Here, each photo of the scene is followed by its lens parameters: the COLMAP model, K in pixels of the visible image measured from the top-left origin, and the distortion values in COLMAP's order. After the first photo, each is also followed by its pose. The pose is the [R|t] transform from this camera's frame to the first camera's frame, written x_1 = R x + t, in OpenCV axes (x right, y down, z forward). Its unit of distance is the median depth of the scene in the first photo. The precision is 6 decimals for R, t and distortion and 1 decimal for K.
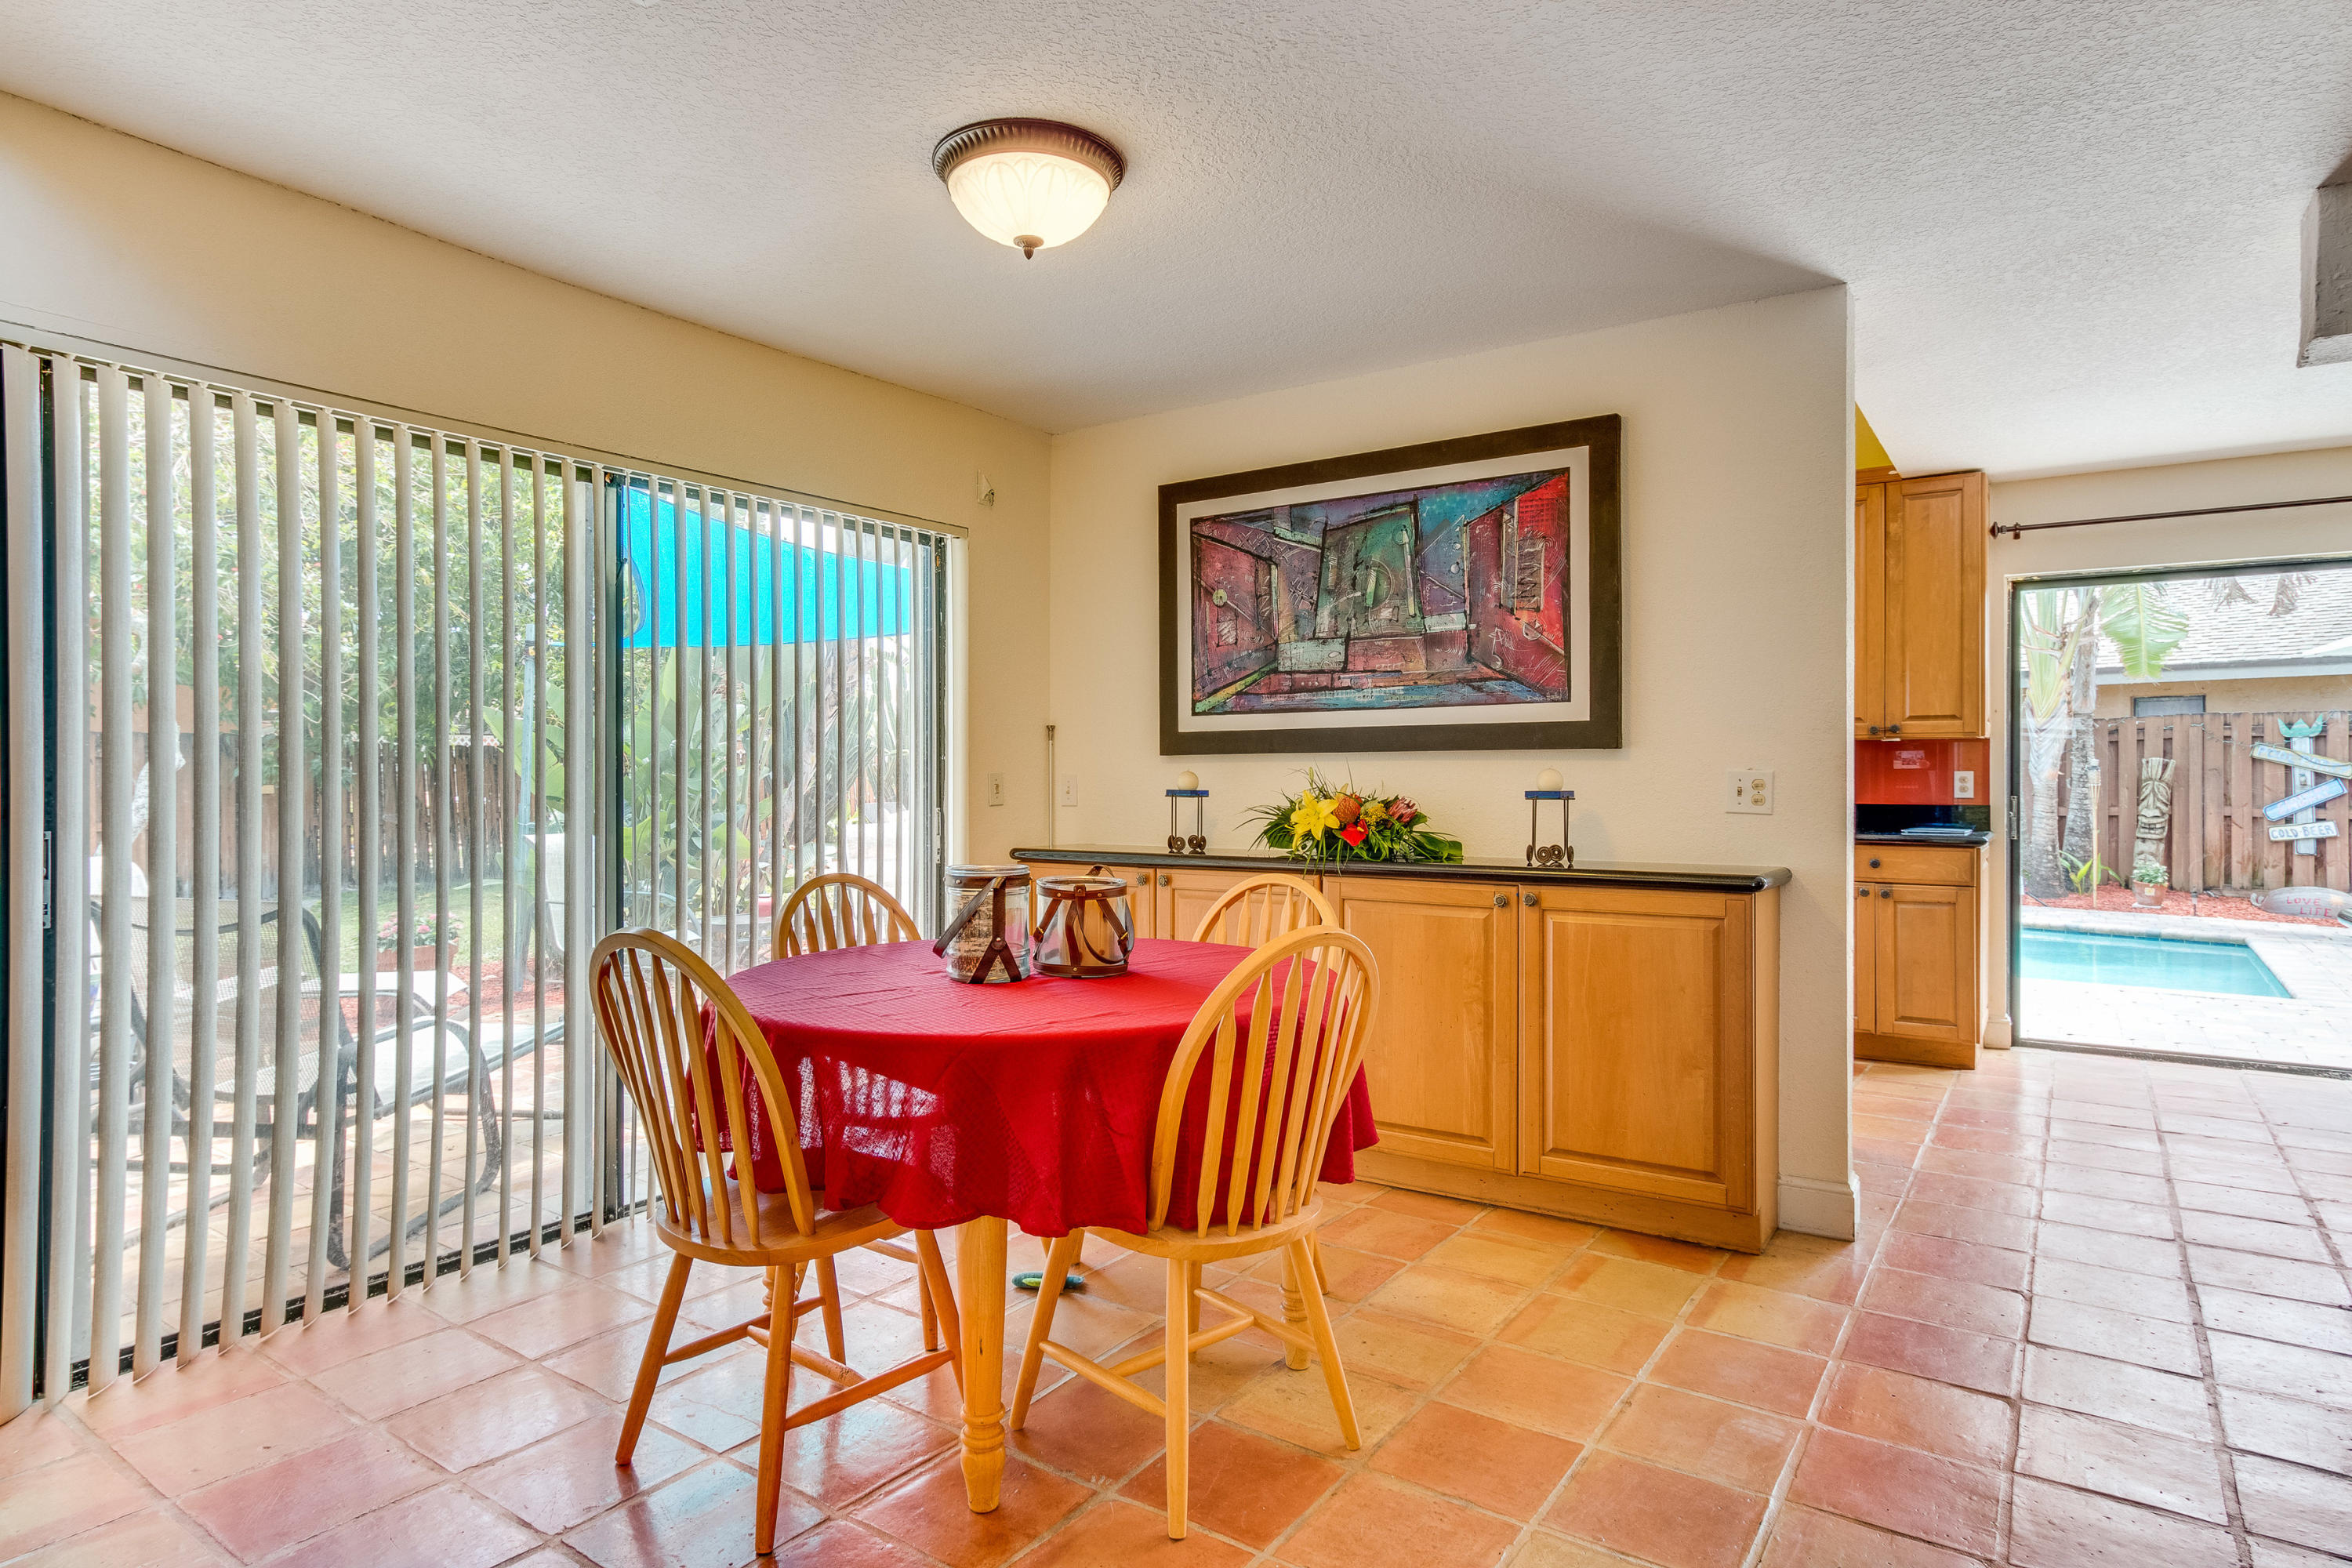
lens RADIAL K [[1295.2, 0, 1170.3], [0, 1295.2, 769.8], [0, 0, 1]] dist [-0.004373, 0.000330]
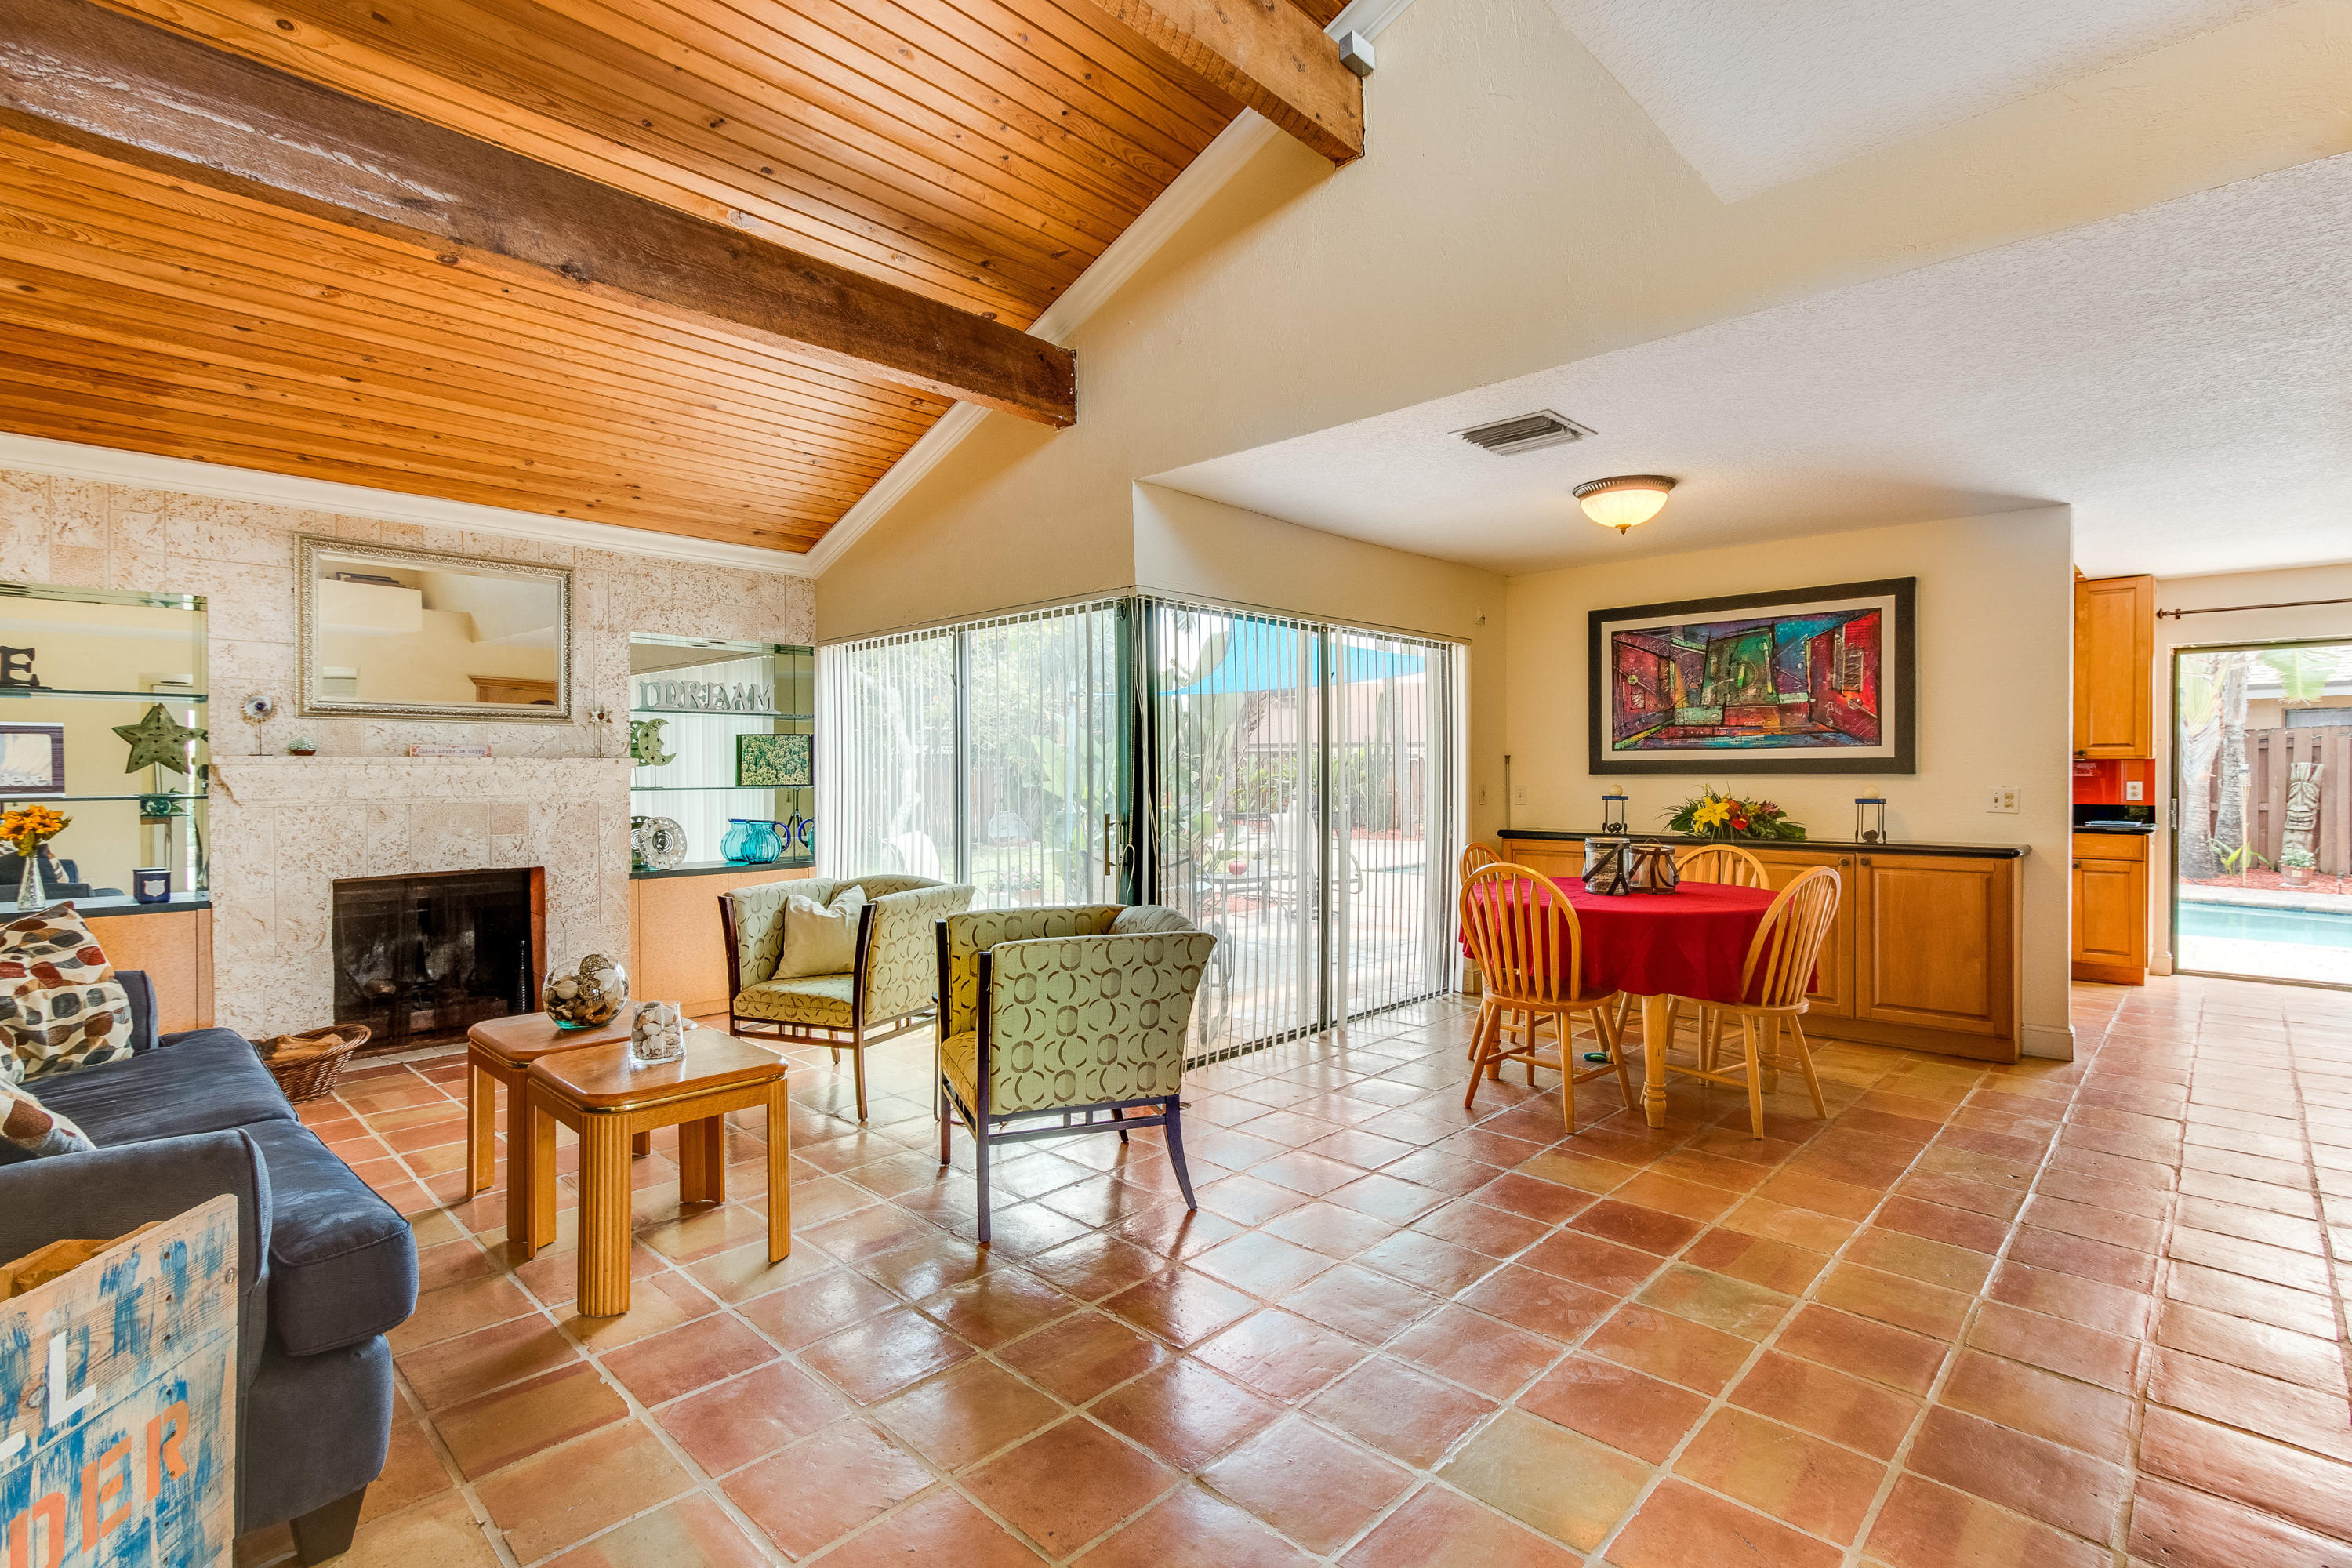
lens RADIAL K [[1085.9, 0, 1193.2], [0, 1085.9, 775.2], [0, 0, 1]] dist [0.011553, -0.001474]
pose [[0.989258, -0.001453, -0.146174, -0.338786], [0.002563, 0.999969, 0.007406, -0.024708], [0.146158, -0.007701, 0.989231, -0.494716]]
